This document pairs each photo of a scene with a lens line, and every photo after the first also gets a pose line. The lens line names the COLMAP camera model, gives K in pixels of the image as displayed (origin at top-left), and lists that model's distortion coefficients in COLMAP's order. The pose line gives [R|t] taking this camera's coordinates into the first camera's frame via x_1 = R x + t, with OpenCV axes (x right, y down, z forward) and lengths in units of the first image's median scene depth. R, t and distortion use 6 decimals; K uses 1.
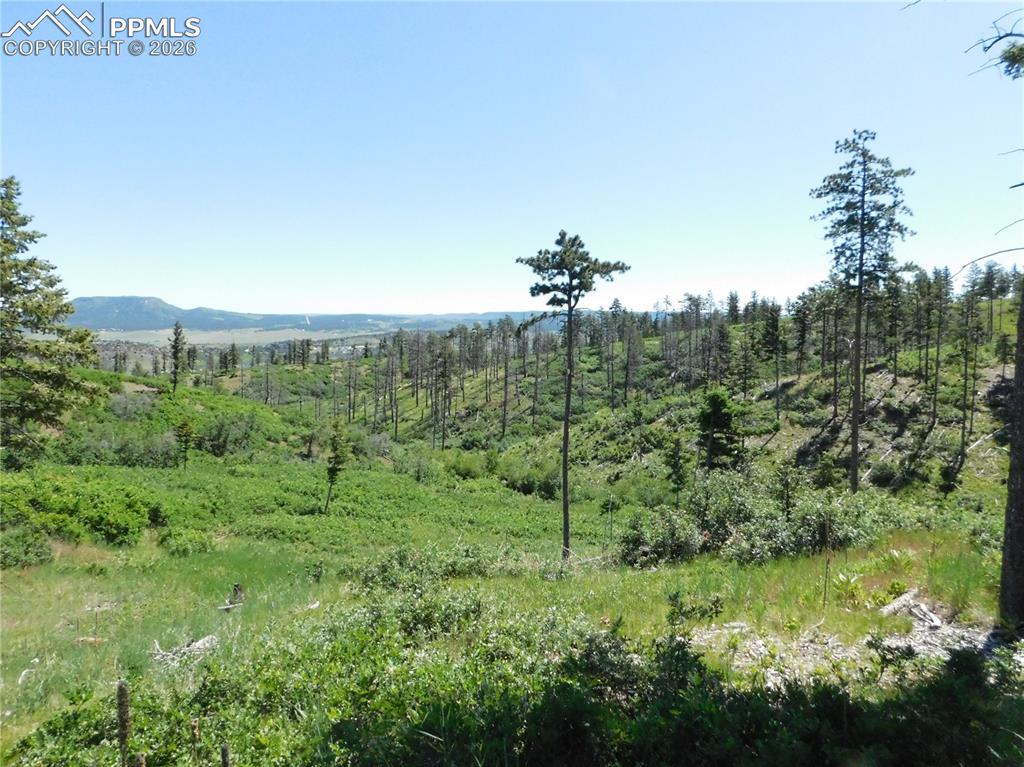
lens RADIAL K [[674.4, 0, 517.8], [0, 674.4, 383.5], [0, 0, 1]] dist [-0.073372, 0.055247]
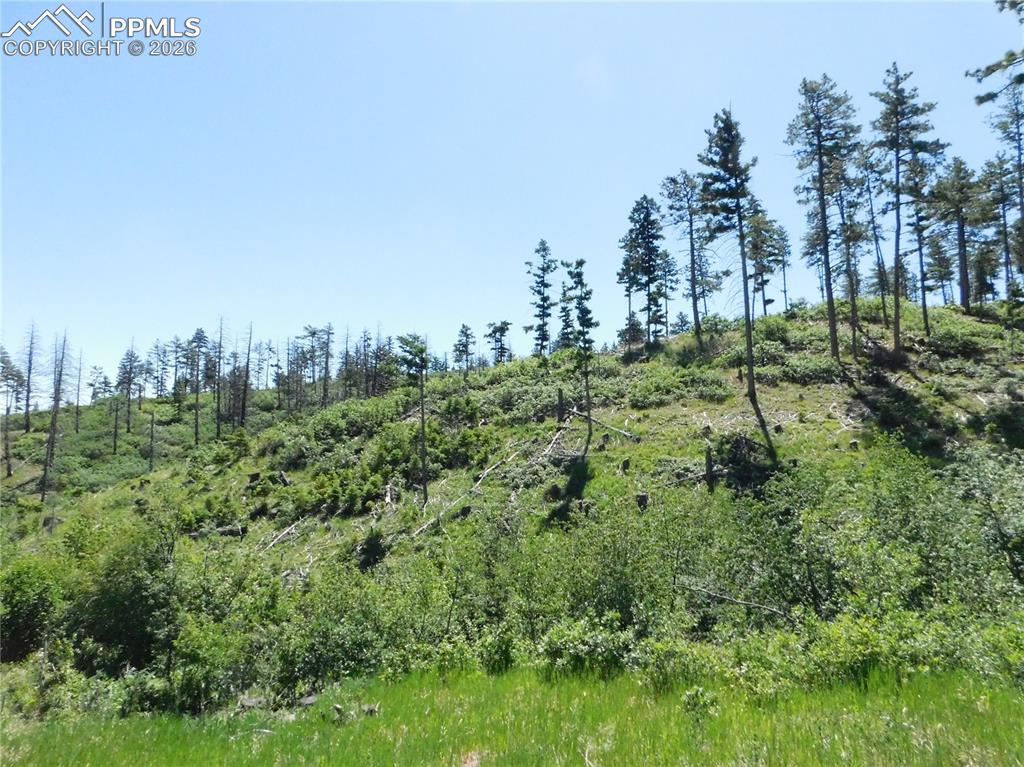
lens RADIAL K [[674.4, 0, 516.6], [0, 674.4, 380.5], [0, 0, 1]] dist [-0.073372, 0.055247]
pose [[0.800256, 0.059372, 0.596713, 0.014653], [0.049413, 0.985173, -0.164292, 0.117182], [-0.597620, 0.160961, 0.785457, 0.718163]]
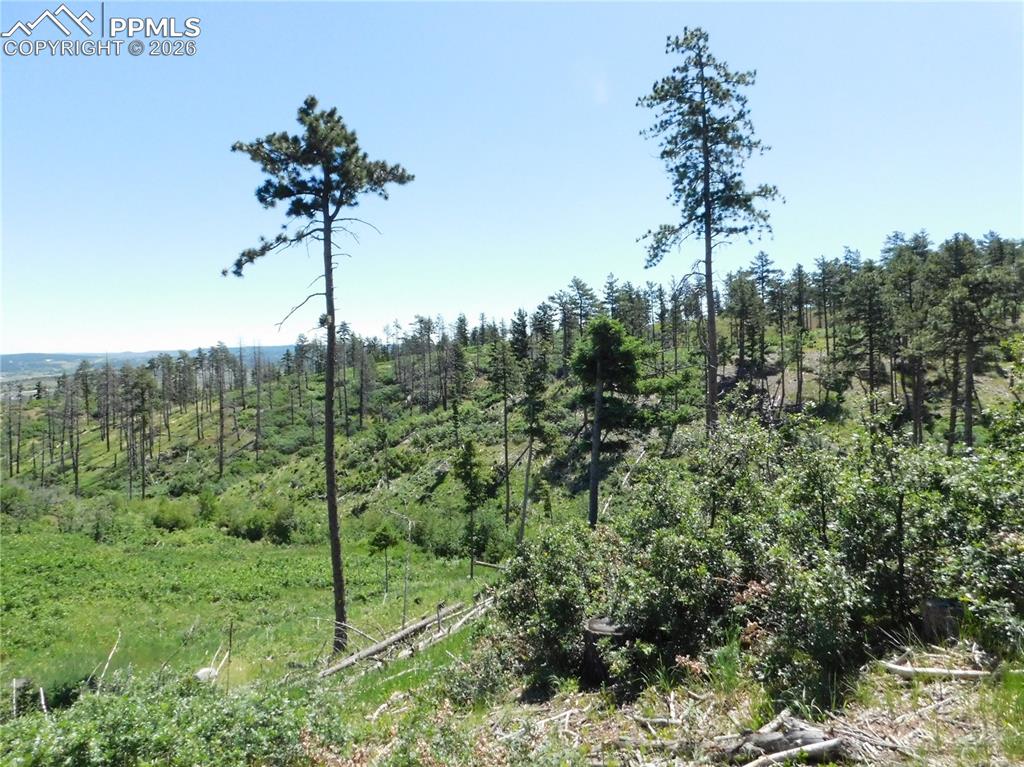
lens RADIAL K [[674.4, 0, 515.3], [0, 674.4, 385.1], [0, 0, 1]] dist [-0.073372, 0.055247]
pose [[0.920748, -0.038618, 0.388243, -0.001749], [0.056347, 0.997819, -0.034379, 0.019892], [-0.386068, 0.053531, 0.920916, 0.114462]]
